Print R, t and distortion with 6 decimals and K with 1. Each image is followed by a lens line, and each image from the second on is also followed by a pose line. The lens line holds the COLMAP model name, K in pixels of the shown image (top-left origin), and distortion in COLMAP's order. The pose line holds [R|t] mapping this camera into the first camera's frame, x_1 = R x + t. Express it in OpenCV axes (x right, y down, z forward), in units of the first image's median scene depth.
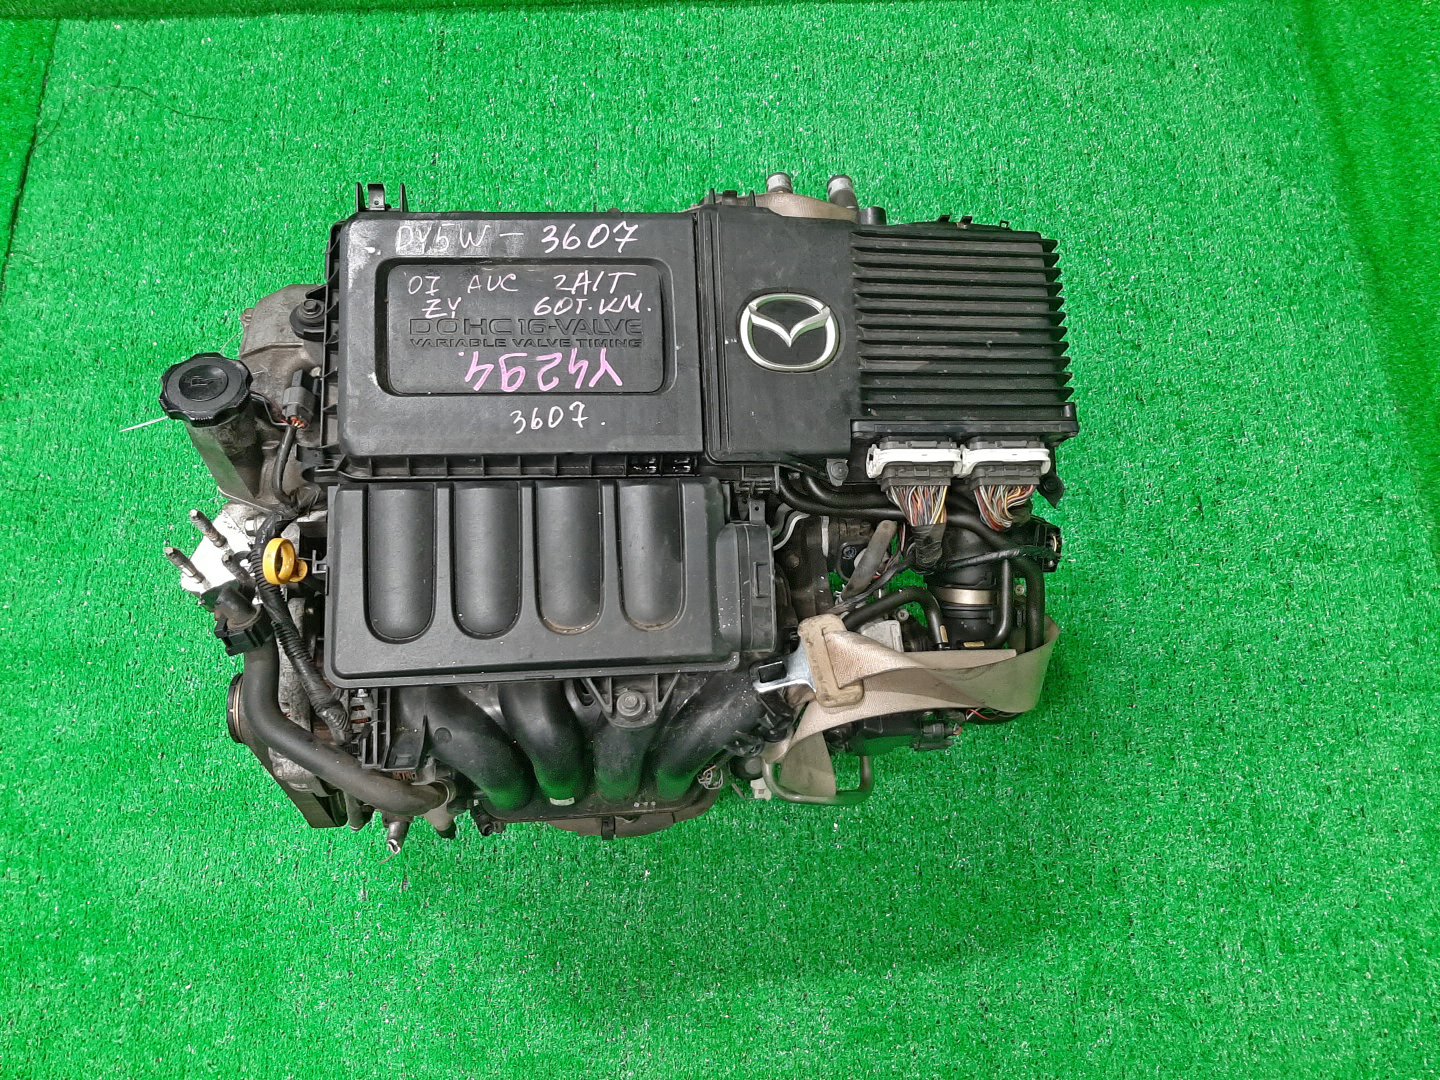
lens RADIAL K [[1096.6, 0, 720.9], [0, 1096.6, 518.8], [0, 0, 1]] dist [0.071316, -0.114802]
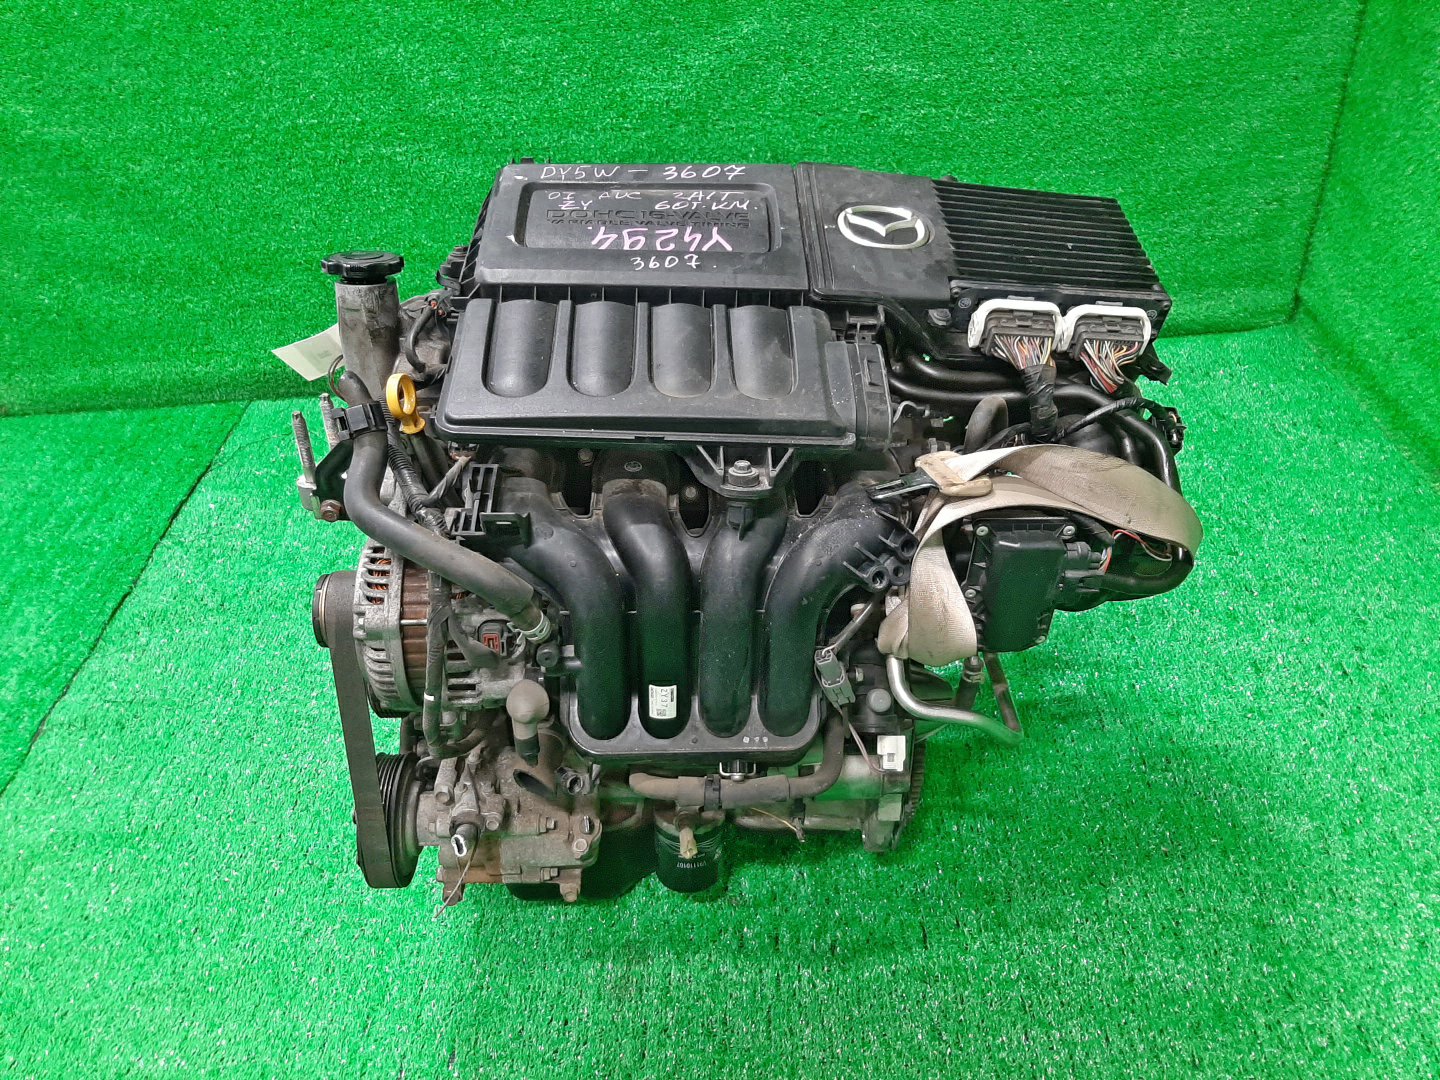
lens RADIAL K [[1096.6, 0, 720.9], [0, 1096.6, 518.8], [0, 0, 1]] dist [0.071316, -0.114802]
pose [[0.997037, -0.039137, -0.066219, -0.039041], [-0.002167, 0.846248, -0.532785, 0.689388], [0.076890, 0.531350, 0.843656, 0.216987]]
